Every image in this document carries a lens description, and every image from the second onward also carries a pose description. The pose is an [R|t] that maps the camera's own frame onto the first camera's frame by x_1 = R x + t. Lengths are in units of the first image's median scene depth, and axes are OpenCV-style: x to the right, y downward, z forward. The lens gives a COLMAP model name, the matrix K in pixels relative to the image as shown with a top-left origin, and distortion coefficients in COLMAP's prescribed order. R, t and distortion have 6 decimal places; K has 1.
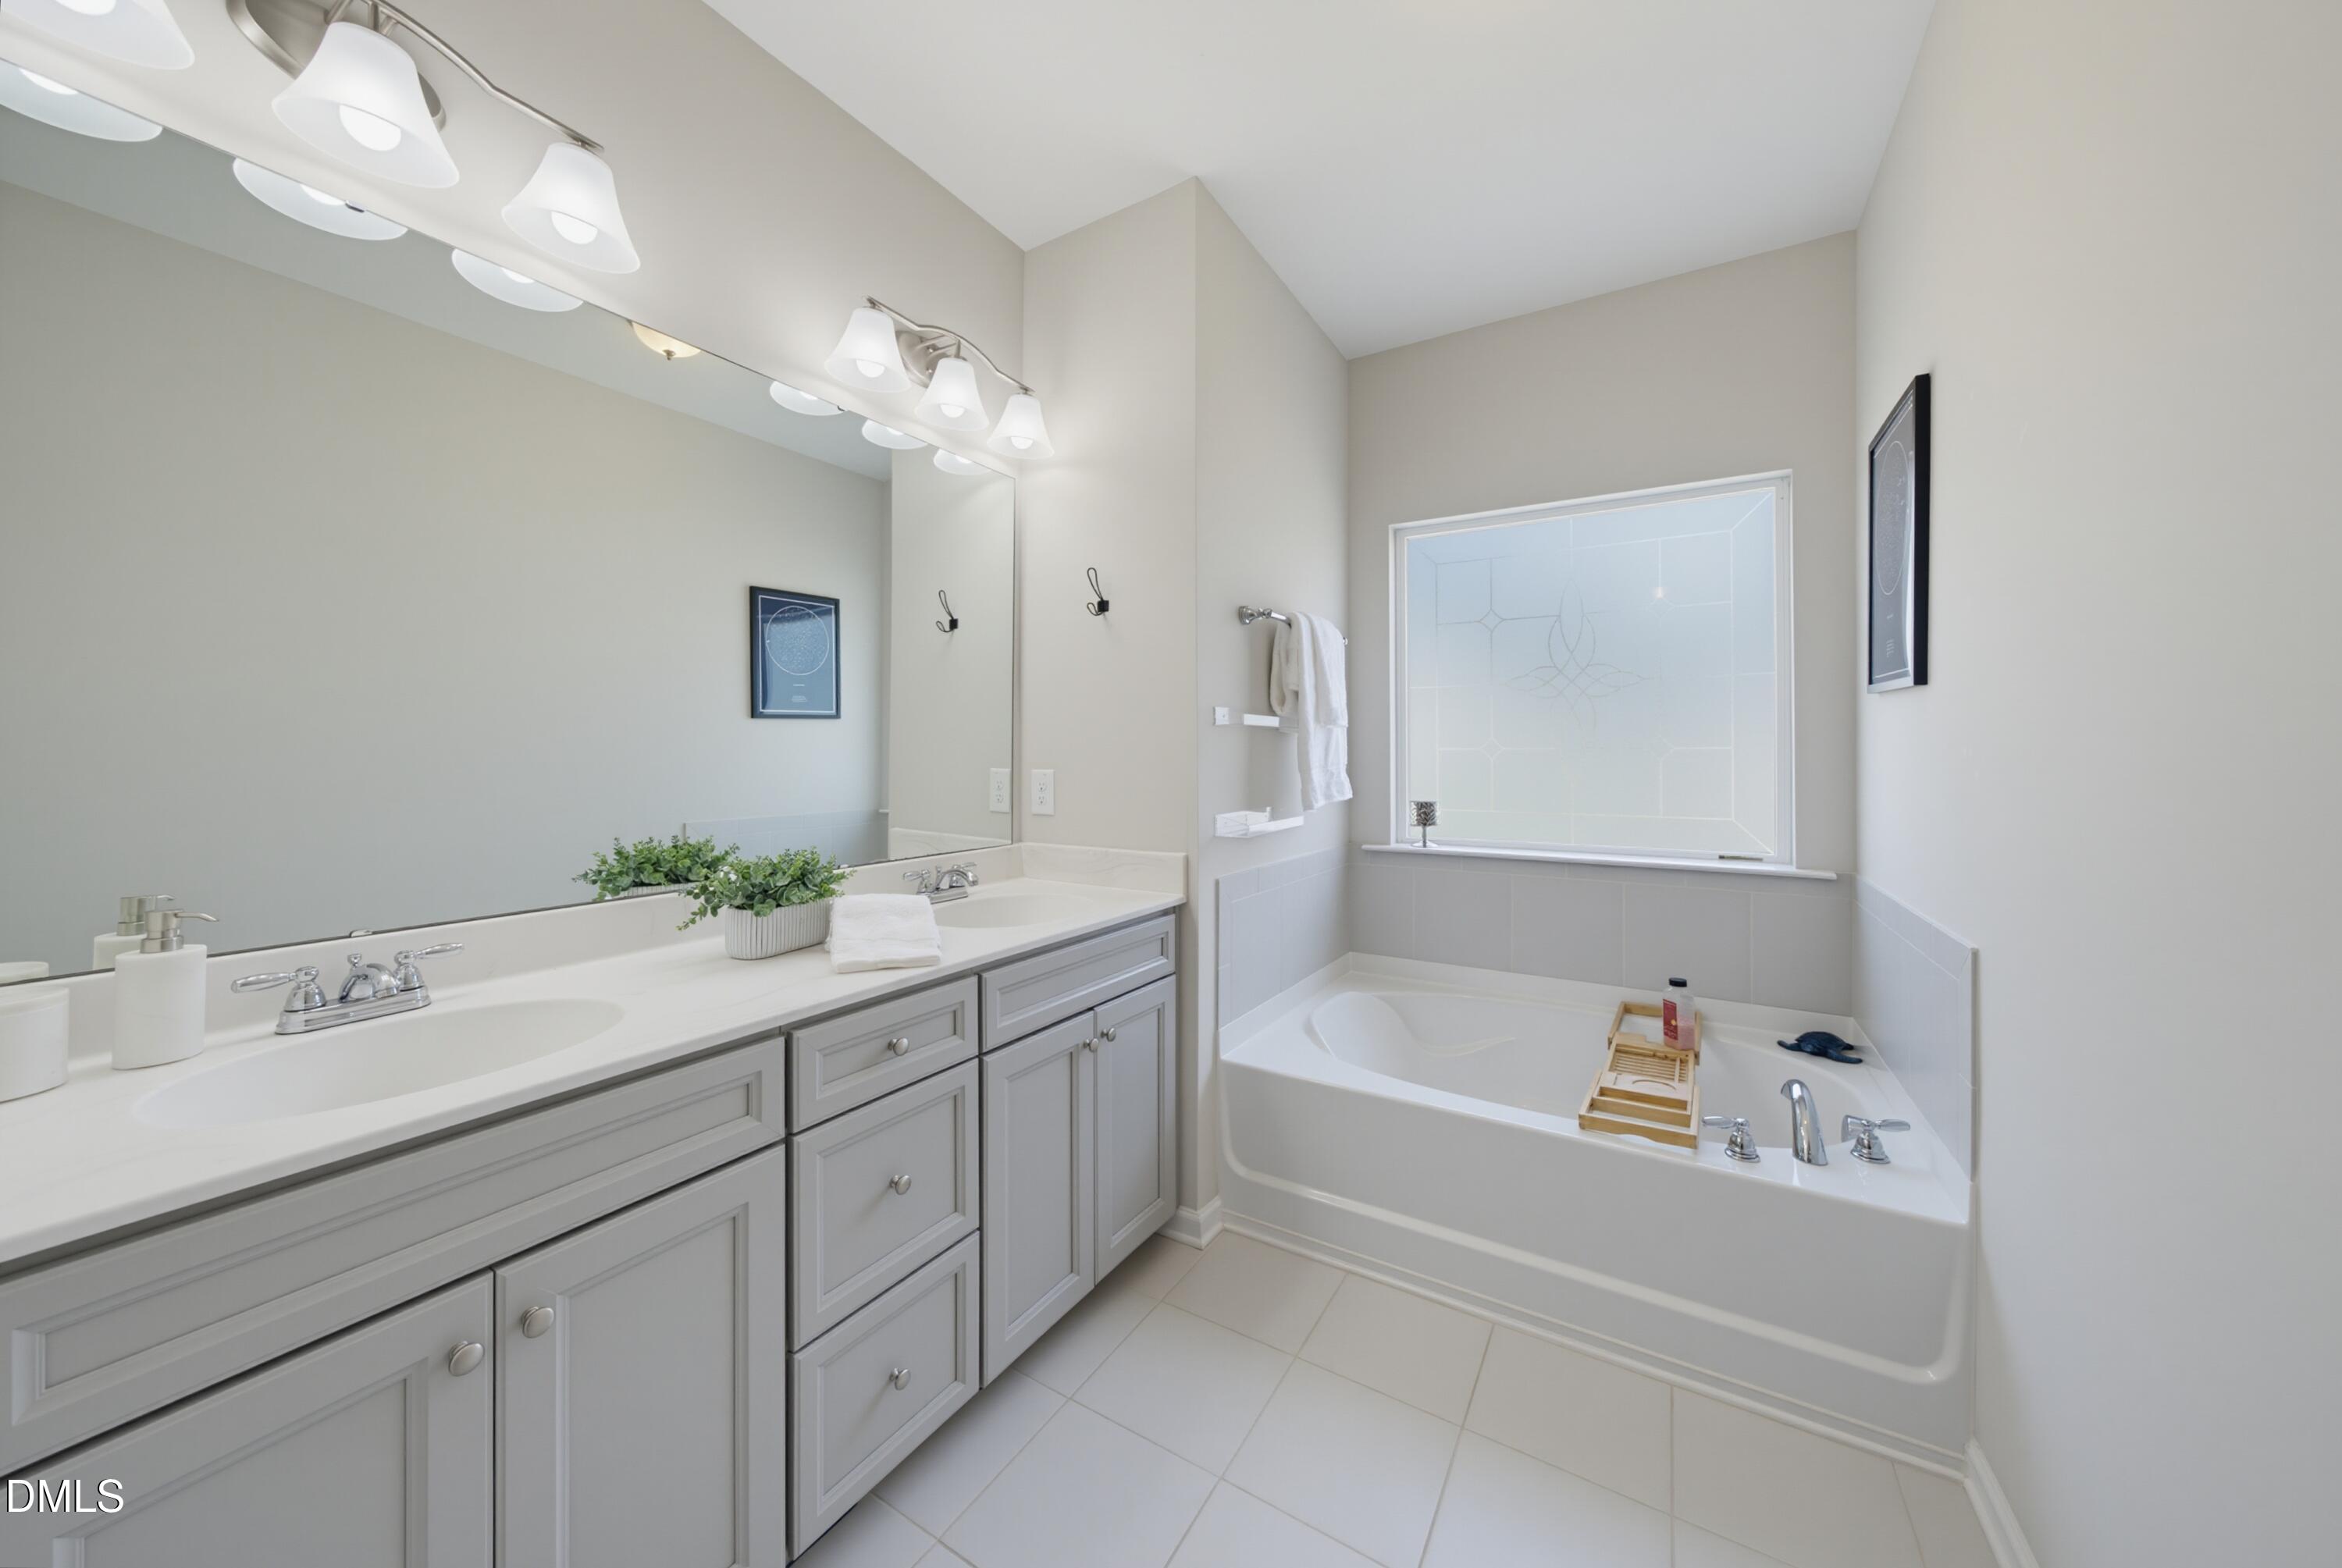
lens RADIAL K [[803.3, 0, 1184.0], [0, 803.3, 761.8], [0, 0, 1]] dist [-0.001020, 0.000286]
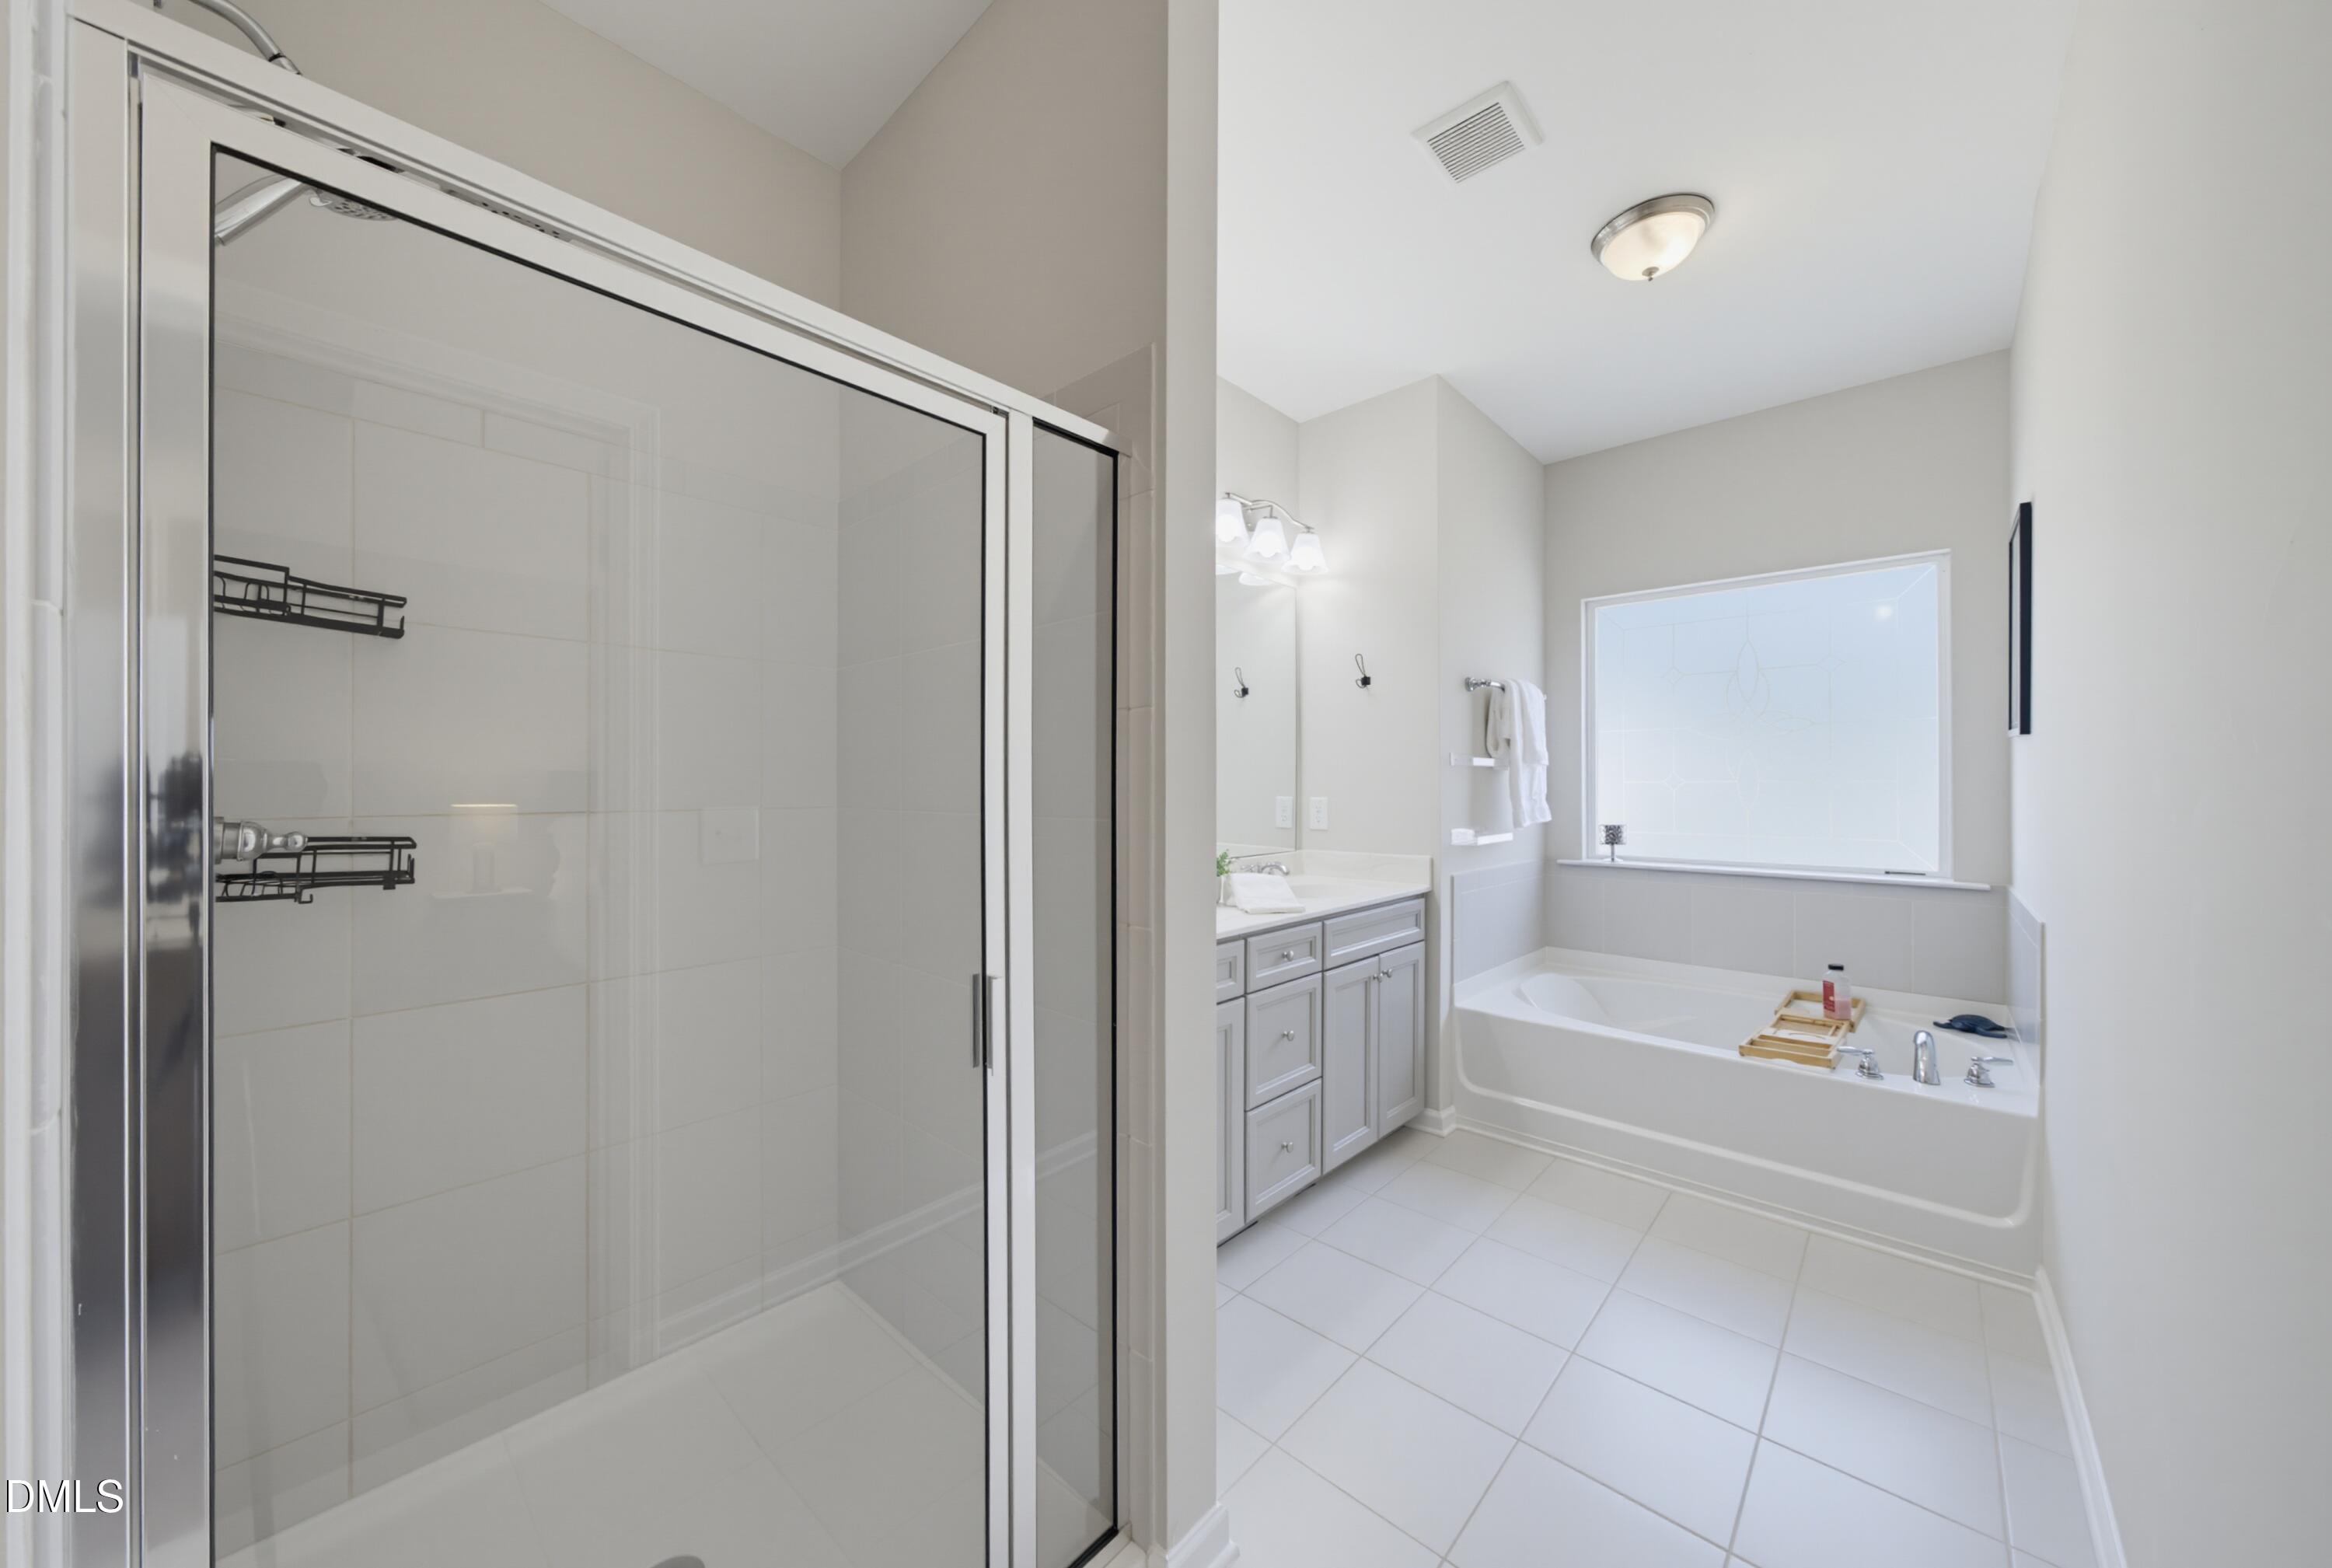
lens RADIAL K [[798.1, 0, 1171.5], [0, 798.1, 788.9], [0, 0, 1]] dist [0.002214, 0.000051]
pose [[0.979204, 0.000689, -0.202877, -0.155176], [-0.001477, 0.999992, -0.003733, 0.001243], [0.202873, 0.003955, 0.979197, -0.452934]]
